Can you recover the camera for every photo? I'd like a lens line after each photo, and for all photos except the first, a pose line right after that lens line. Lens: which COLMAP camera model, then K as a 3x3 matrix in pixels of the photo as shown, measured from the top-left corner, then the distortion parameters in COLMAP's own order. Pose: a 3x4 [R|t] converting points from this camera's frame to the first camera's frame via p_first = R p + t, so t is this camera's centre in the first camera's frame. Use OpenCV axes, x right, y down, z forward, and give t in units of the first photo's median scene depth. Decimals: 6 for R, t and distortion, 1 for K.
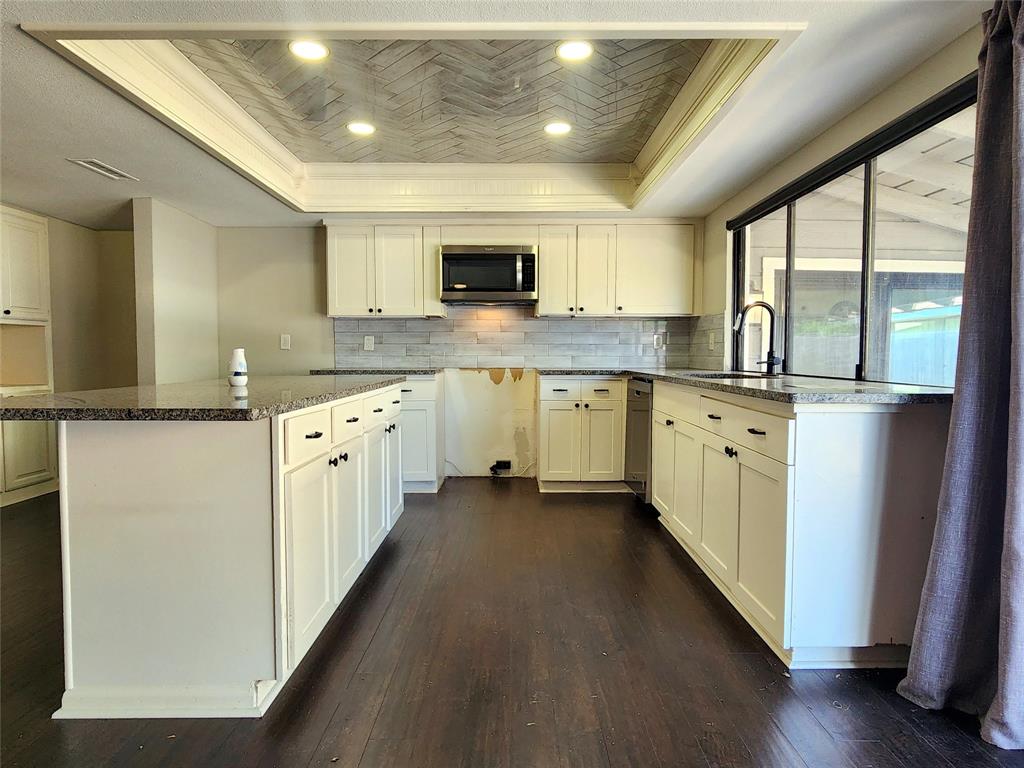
lens RADIAL K [[594.6, 0, 512.0], [0, 594.6, 384.0], [0, 0, 1]] dist [-0.001253, -0.001296]
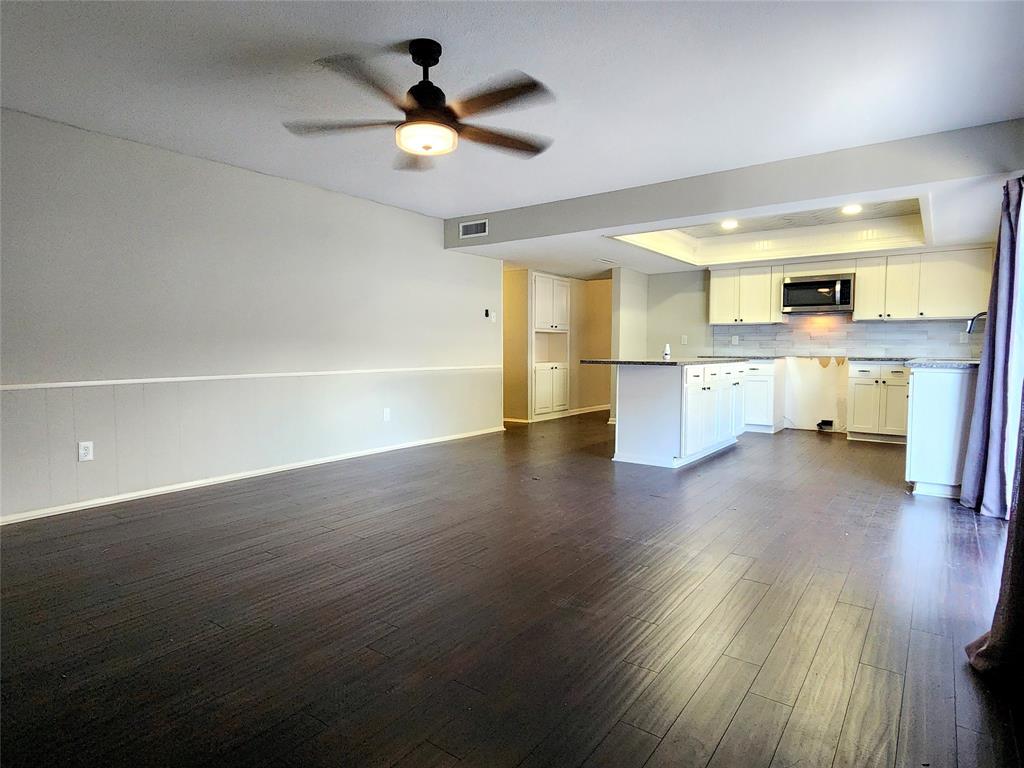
lens RADIAL K [[594.6, 0, 512.0], [0, 594.6, 384.0], [0, 0, 1]] dist [-0.001253, -0.001296]
pose [[0.804609, 0.035854, -0.592721, 0.243017], [-0.031286, 0.999349, 0.017980, 0.041375], [0.592980, 0.004077, 0.805207, -0.684055]]
